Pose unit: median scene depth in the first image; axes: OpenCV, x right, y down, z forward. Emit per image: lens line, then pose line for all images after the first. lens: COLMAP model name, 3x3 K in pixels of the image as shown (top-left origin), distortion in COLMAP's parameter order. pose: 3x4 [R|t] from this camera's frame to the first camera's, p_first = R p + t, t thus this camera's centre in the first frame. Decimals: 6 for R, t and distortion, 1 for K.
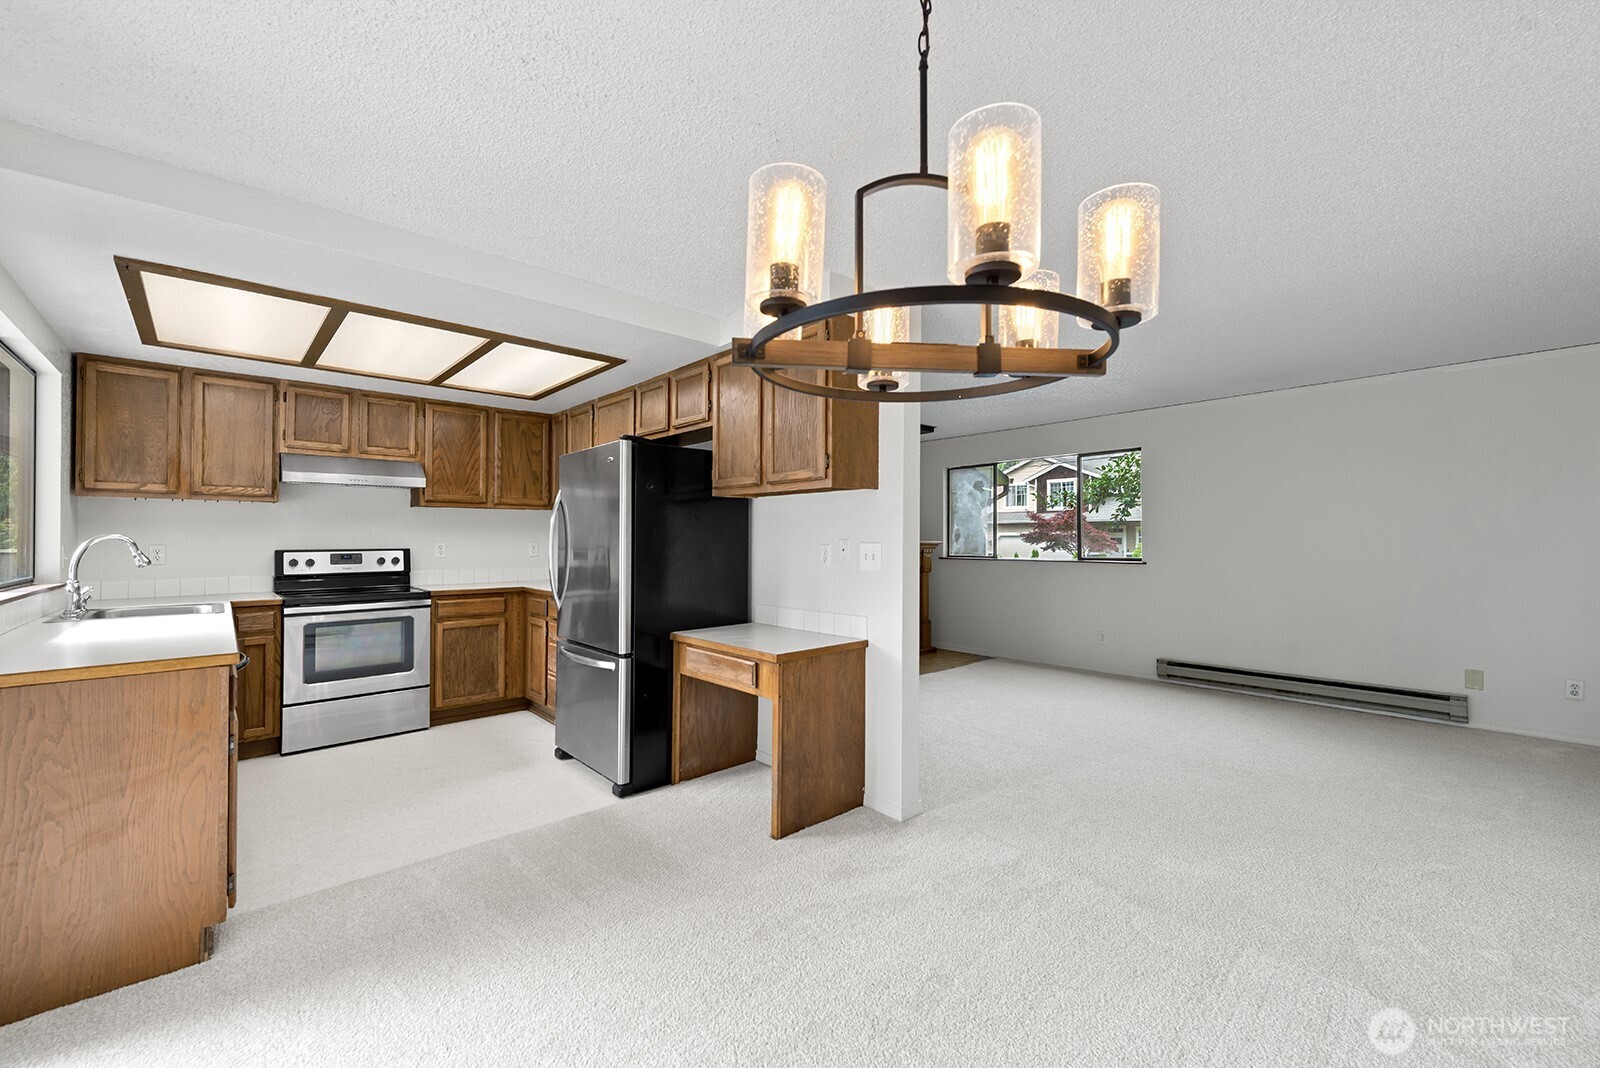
lens RADIAL K [[627.4, 0, 828.1], [0, 627.4, 534.3], [0, 0, 1]] dist [0.010314, -0.002102]
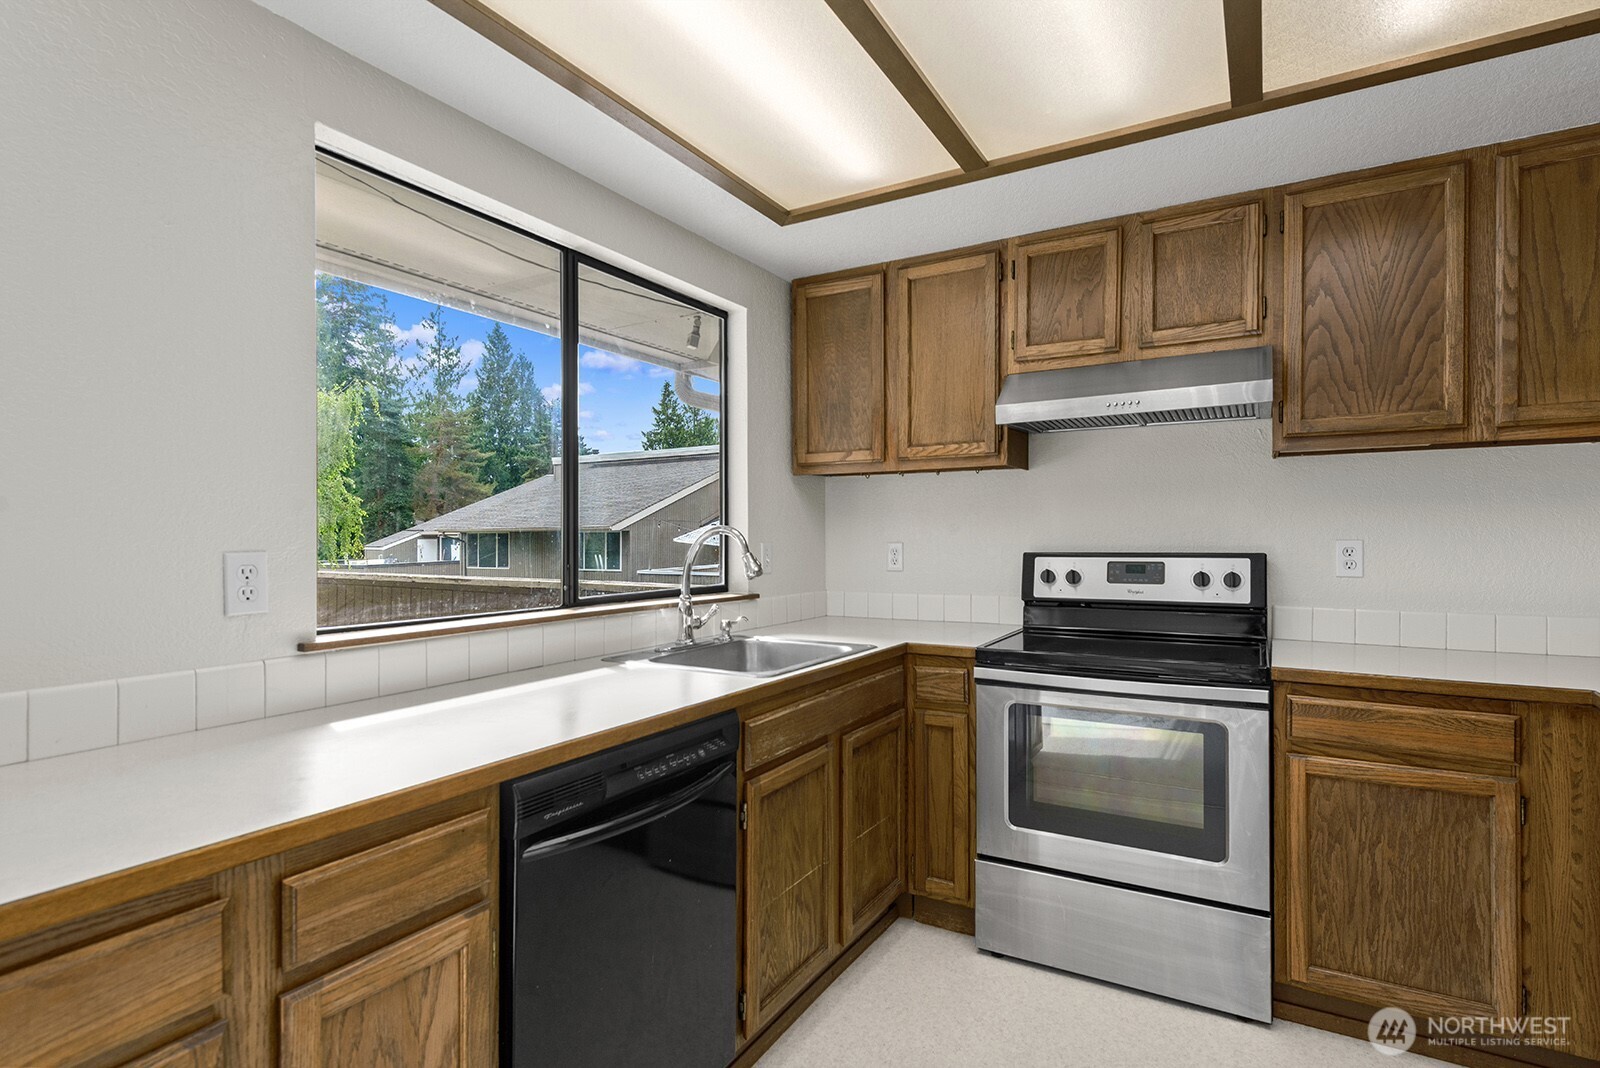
lens RADIAL K [[792.5, 0, 758.6], [0, 792.5, 538.9], [0, 0, 1]] dist [0.013366, -0.007052]
pose [[0.232765, 0.004436, -0.972523, -0.268992], [0.010102, 0.999925, 0.006979, 0.006037], [0.972481, -0.011449, 0.232703, 0.676110]]
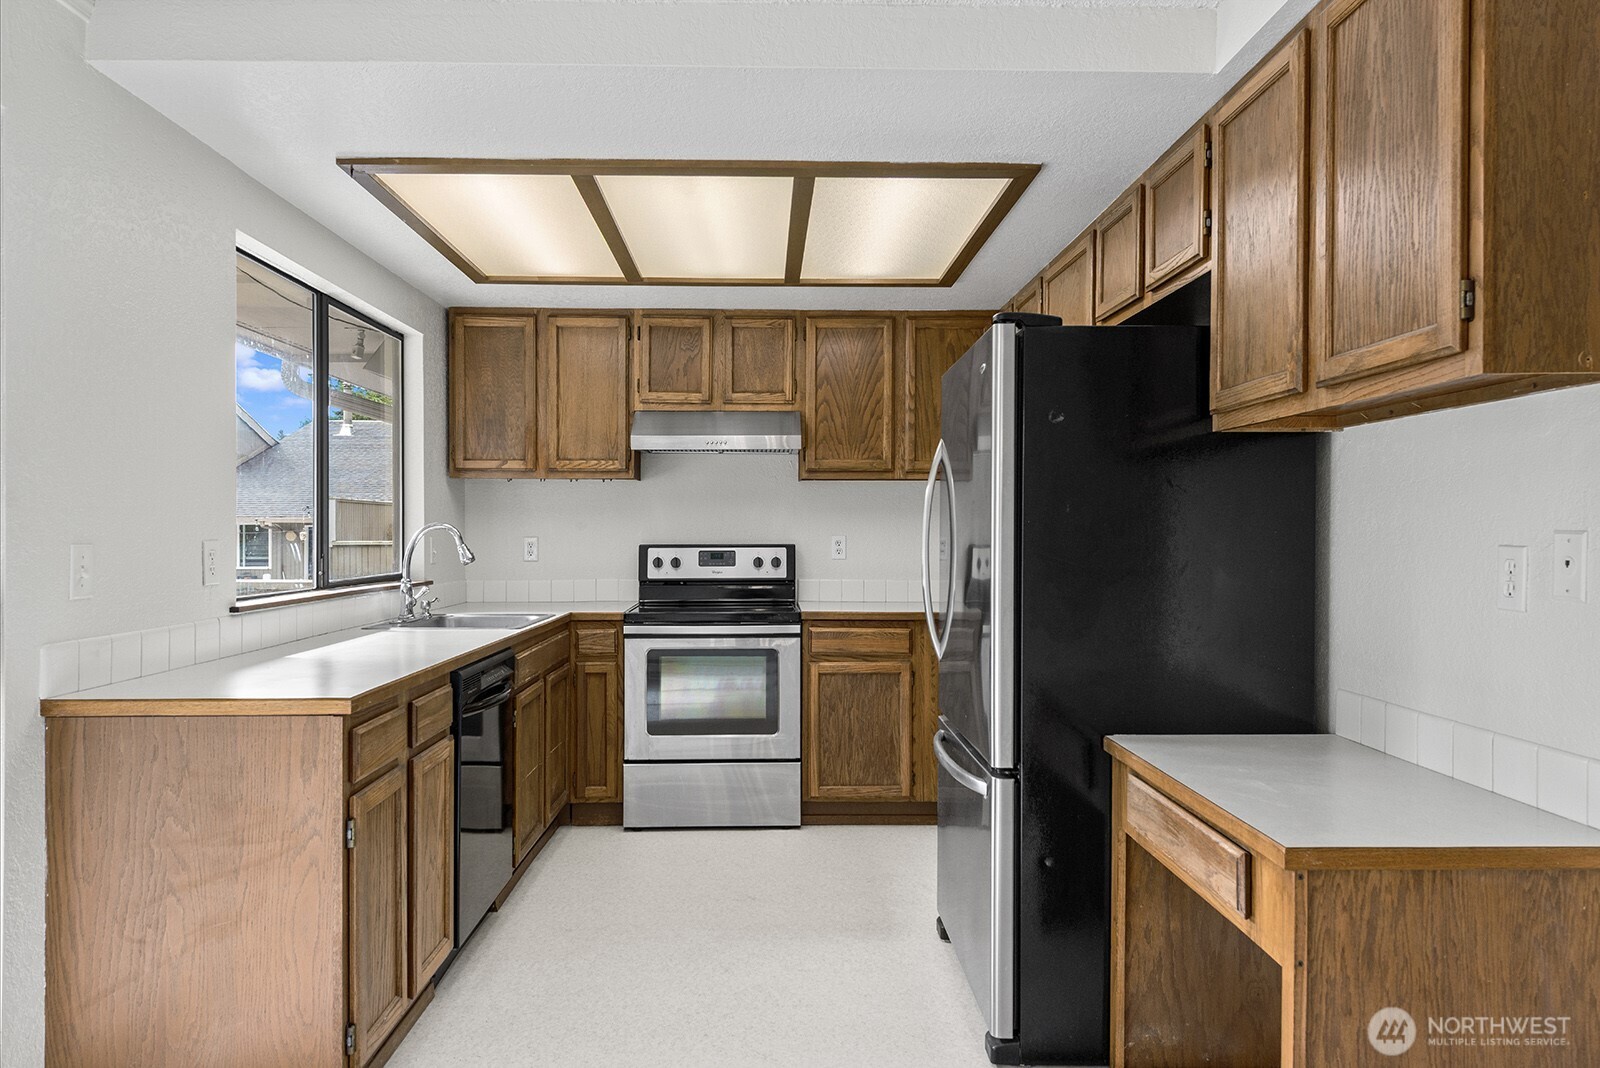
lens RADIAL K [[1040.5, 0, 797.6], [0, 1040.5, 535.2], [0, 0, 1]] dist [0.031494, -0.015887]
pose [[0.740048, 0.004975, -0.672536, 0.083571], [0.002638, 0.999943, 0.010299, 0.002163], [0.672549, -0.009396, 0.739993, 0.255647]]
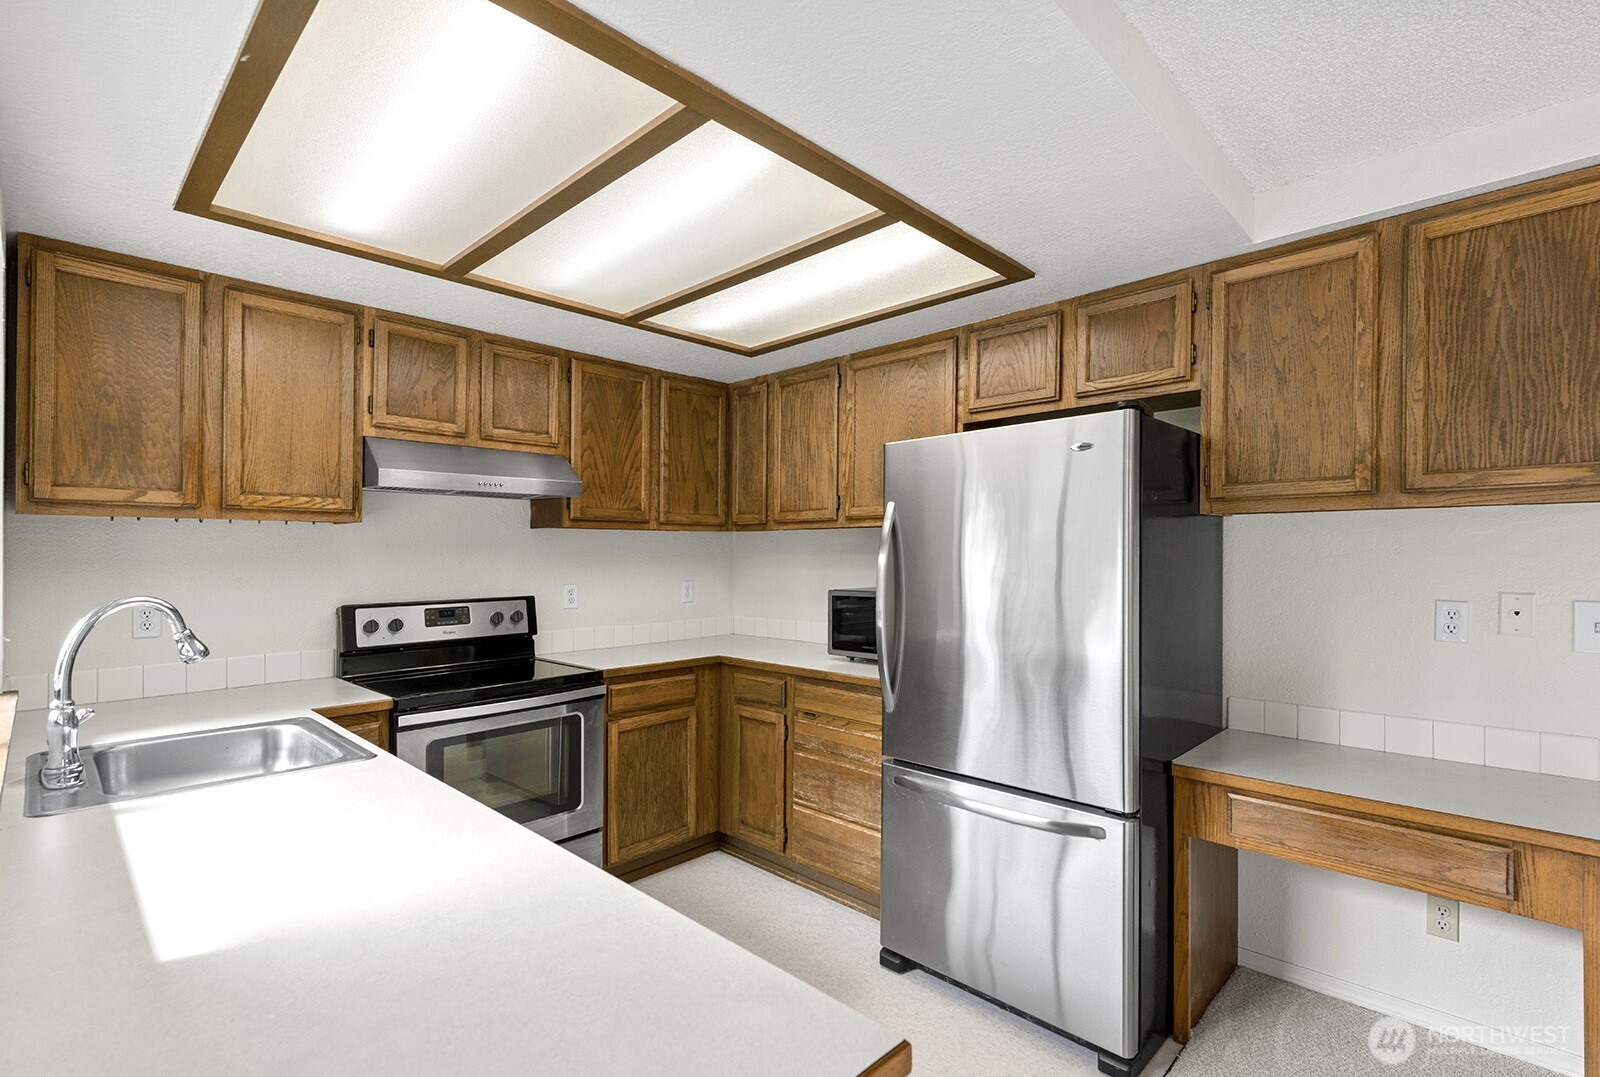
lens RADIAL K [[738.7, 0, 856.6], [0, 738.7, 551.5], [0, 0, 1]] dist [0.013289, -0.004463]
pose [[0.998022, -0.002969, 0.062792, -0.501509], [0.002912, 0.999995, 0.001005, -0.026373], [-0.062794, -0.000820, 0.998026, 0.327500]]
